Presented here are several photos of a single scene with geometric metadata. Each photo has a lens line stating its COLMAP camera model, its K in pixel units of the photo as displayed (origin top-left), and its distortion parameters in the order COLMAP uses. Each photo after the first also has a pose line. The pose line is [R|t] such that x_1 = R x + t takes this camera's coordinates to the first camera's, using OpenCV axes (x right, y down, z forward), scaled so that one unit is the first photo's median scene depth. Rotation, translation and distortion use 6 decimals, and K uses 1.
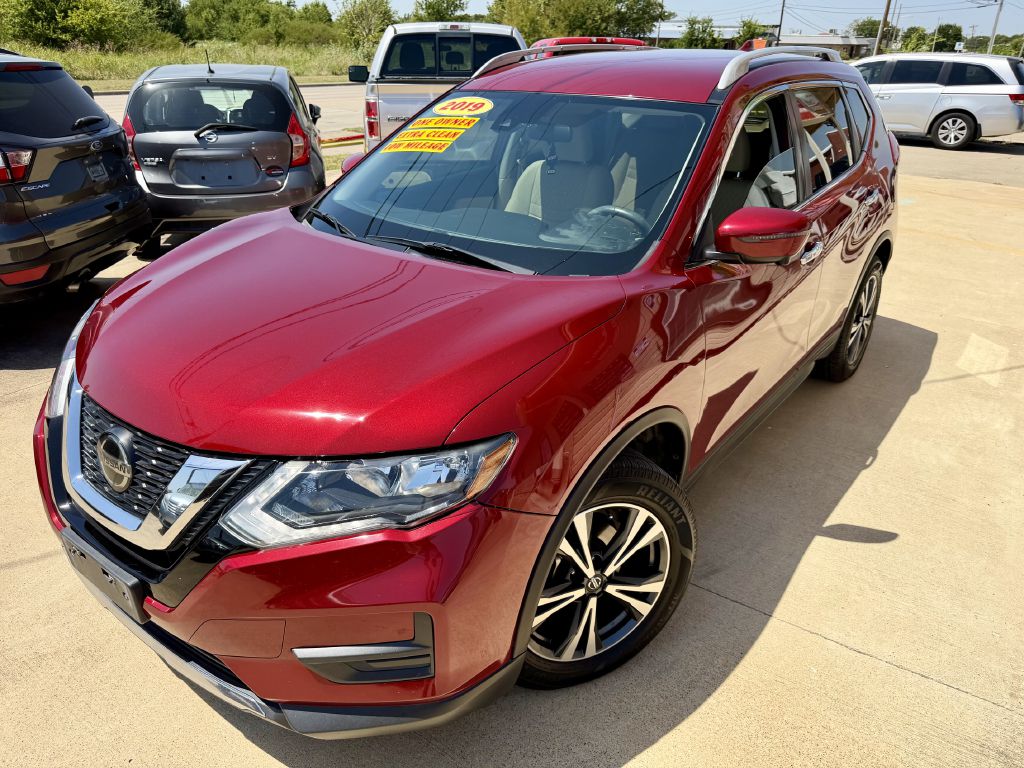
lens RADIAL K [[724.5, 0, 509.5], [0, 724.5, 382.1], [0, 0, 1]] dist [0.002630, -0.002775]
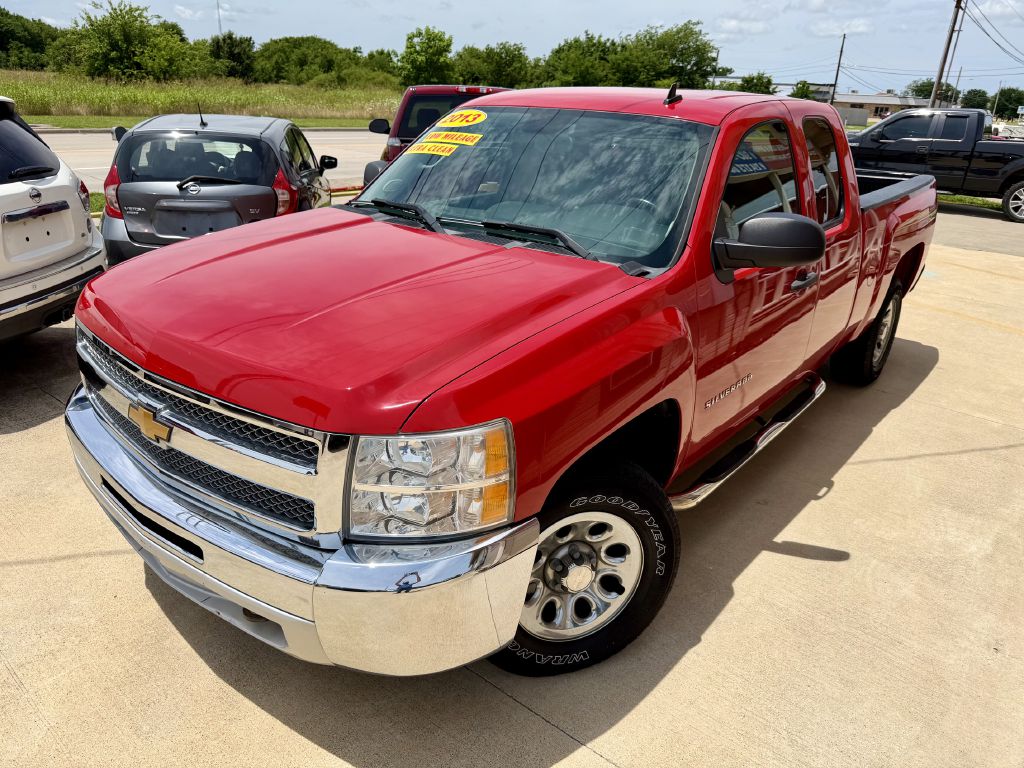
lens RADIAL K [[721.4, 0, 512.0], [0, 721.4, 384.0], [0, 0, 1]] dist [0.001212, -0.001839]
pose [[0.997115, 0.052123, -0.055182, 0.087722], [-0.054982, 0.997152, -0.051622, -0.039352], [0.052334, 0.054507, 0.997141, 0.043109]]
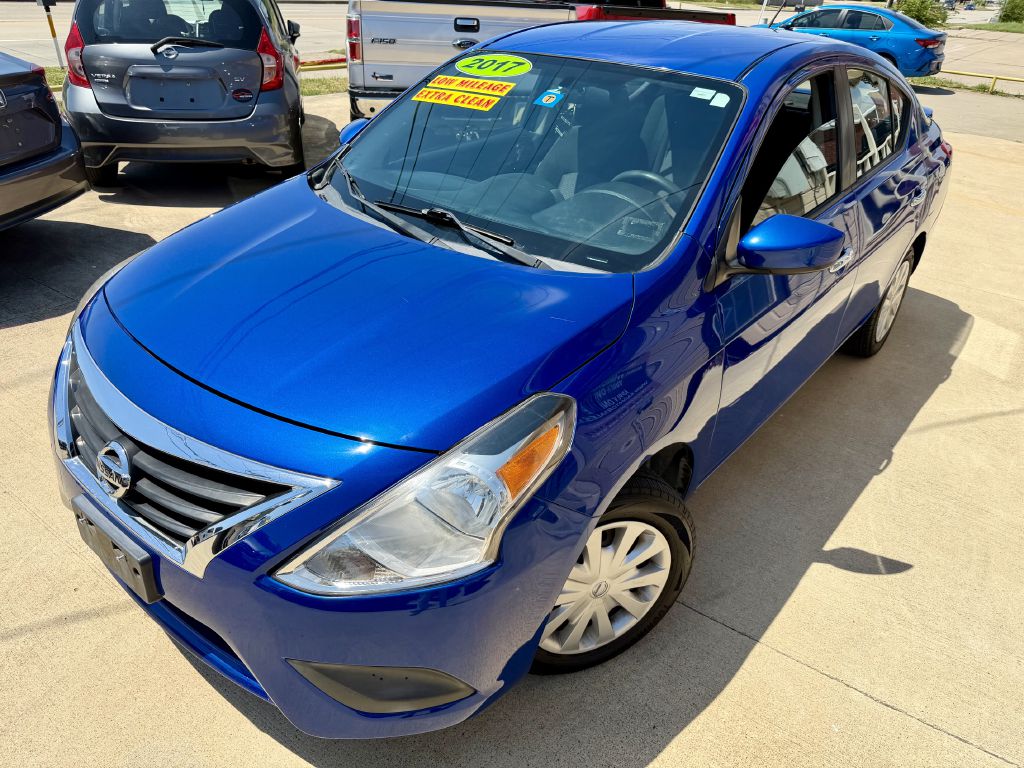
lens RADIAL K [[724.2, 0, 513.4], [0, 724.2, 384.5], [0, 0, 1]] dist [0.002211, -0.001964]
pose [[0.999131, 0.035146, 0.022424, 0.002879], [-0.036948, 0.995631, 0.085751, -0.023464], [-0.019313, -0.086505, 0.996064, 0.068820]]
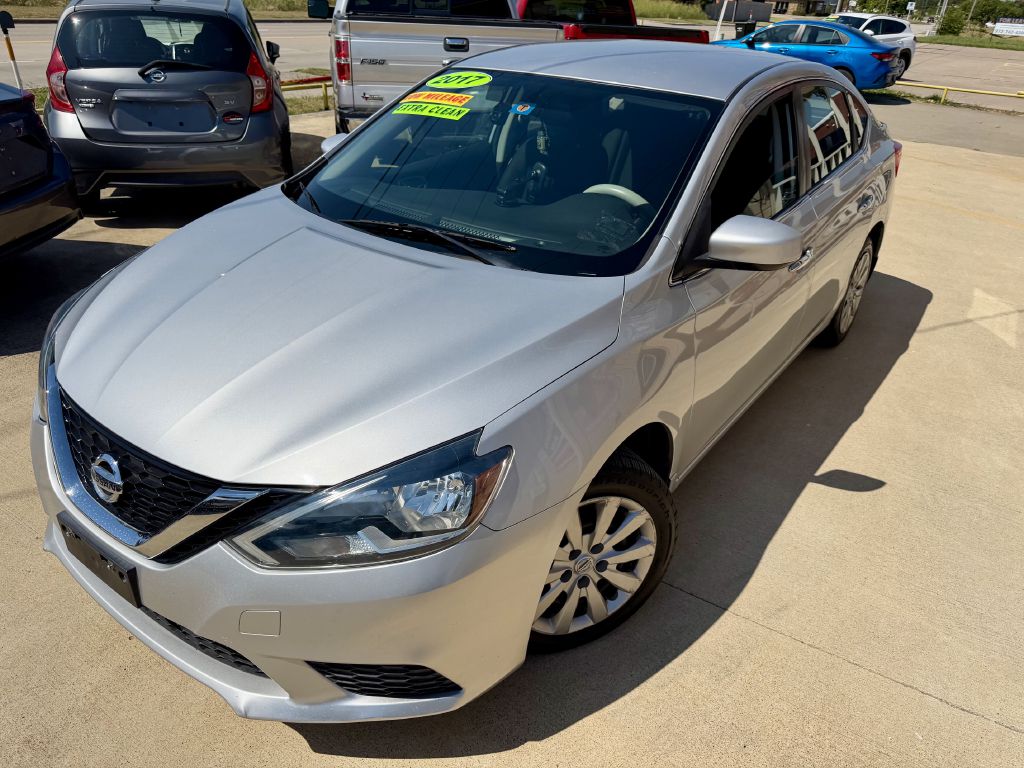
lens RADIAL K [[724.2, 0, 513.4], [0, 724.2, 384.5], [0, 0, 1]] dist [0.002211, -0.001964]
pose [[0.997442, 0.002448, 0.071436, -0.044575], [-0.007170, 0.997798, 0.065930, -0.026529], [-0.071118, -0.066274, 0.995264, 0.073592]]
